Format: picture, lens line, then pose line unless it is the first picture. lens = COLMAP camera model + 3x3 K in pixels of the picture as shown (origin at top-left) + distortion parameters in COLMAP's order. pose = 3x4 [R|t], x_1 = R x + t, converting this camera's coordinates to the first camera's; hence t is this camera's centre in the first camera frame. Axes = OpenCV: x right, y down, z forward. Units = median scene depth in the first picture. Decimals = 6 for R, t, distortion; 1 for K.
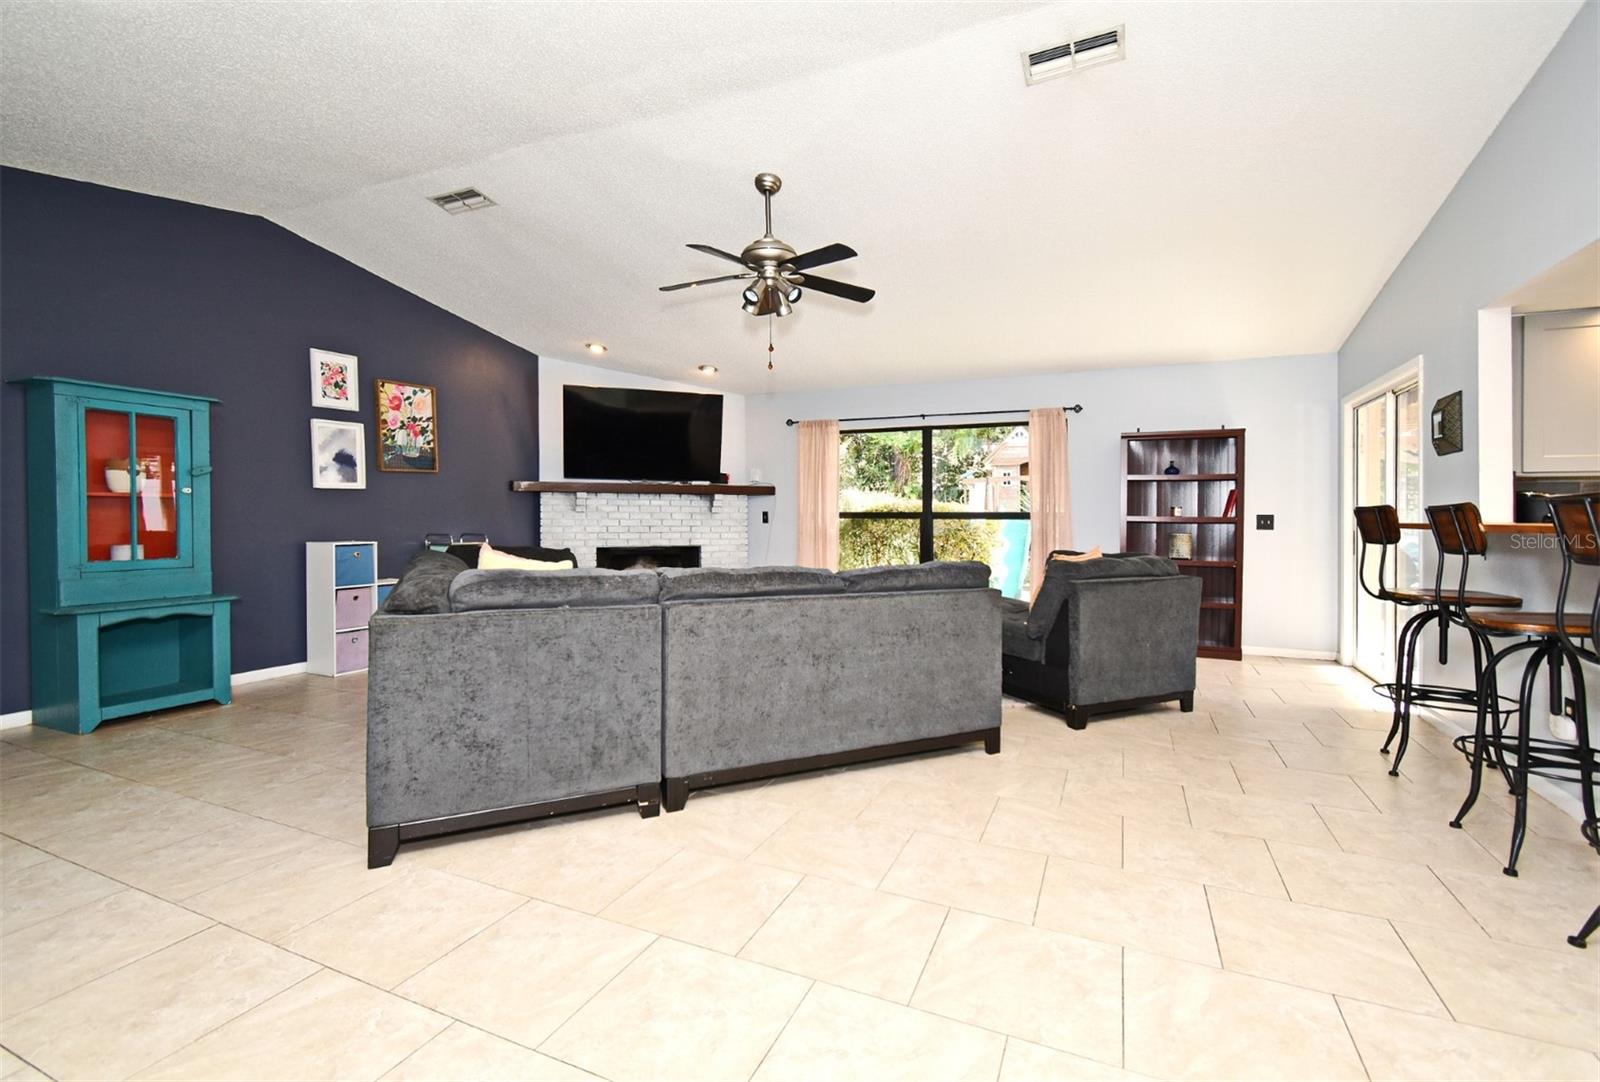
lens RADIAL K [[729.9, 0, 800.0], [0, 729.9, 541.0], [0, 0, 1]] dist [0.000105, -0.000220]
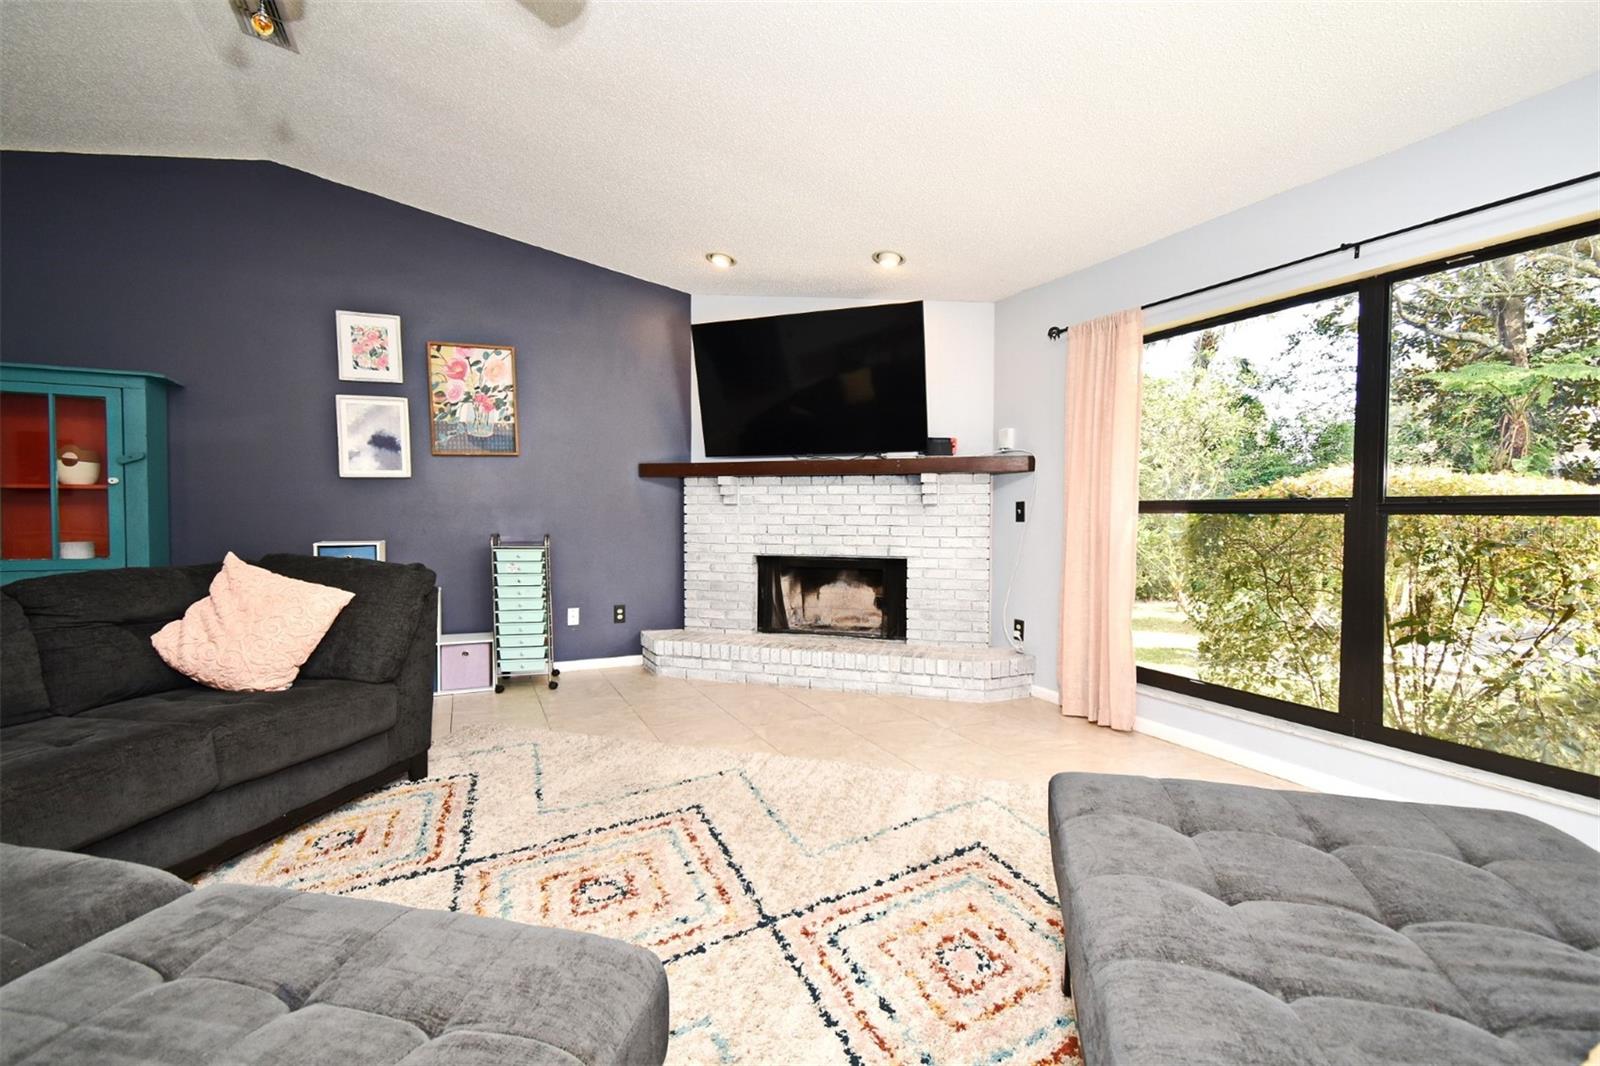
lens RADIAL K [[690.0, 0, 800.0], [0, 690.0, 533.0], [0, 0, 1]] dist [-0.000809, -0.000385]
pose [[0.760817, 0.017384, -0.648733, 0.223886], [-0.020451, 0.999787, 0.002807, -0.018503], [0.648644, 0.011131, 0.761011, 0.645917]]
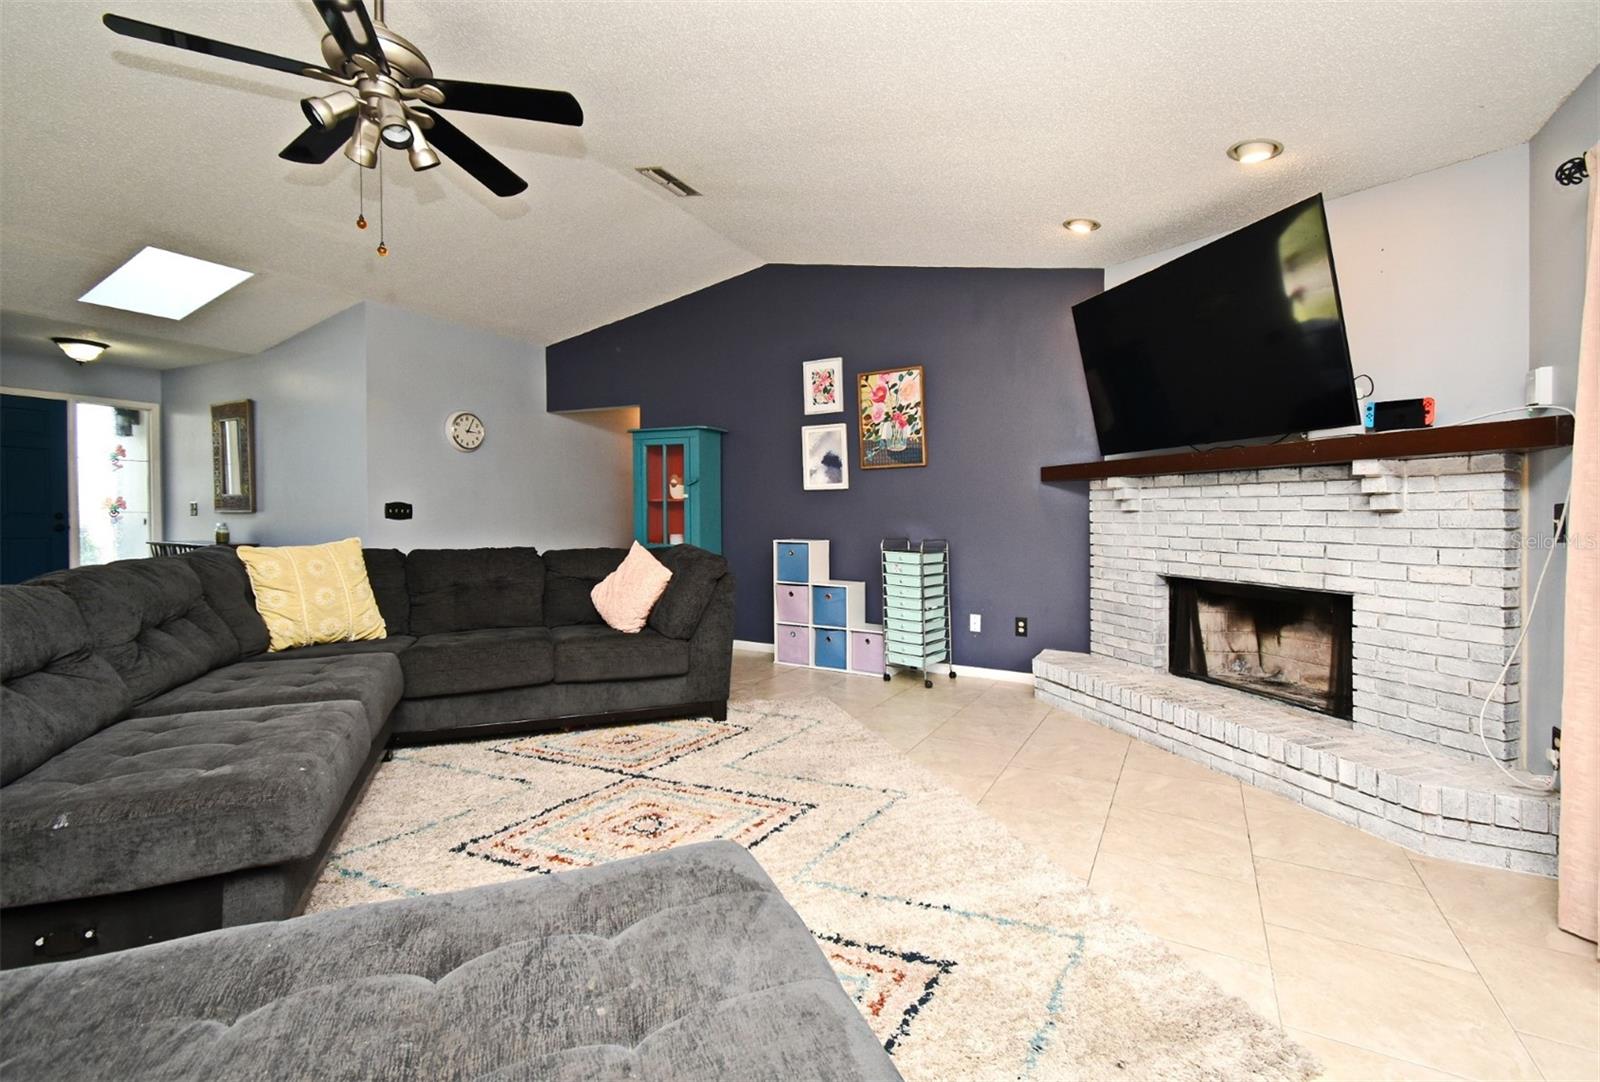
lens RADIAL K [[710.9, 0, 813.6], [0, 710.9, 533.7], [0, 0, 1]] dist [0.000353, -0.000006]
pose [[-0.069527, 0.018741, -0.997404, 0.344046], [-0.044996, 0.998747, 0.021903, -0.027577], [0.996565, 0.046402, -0.068596, 0.953720]]
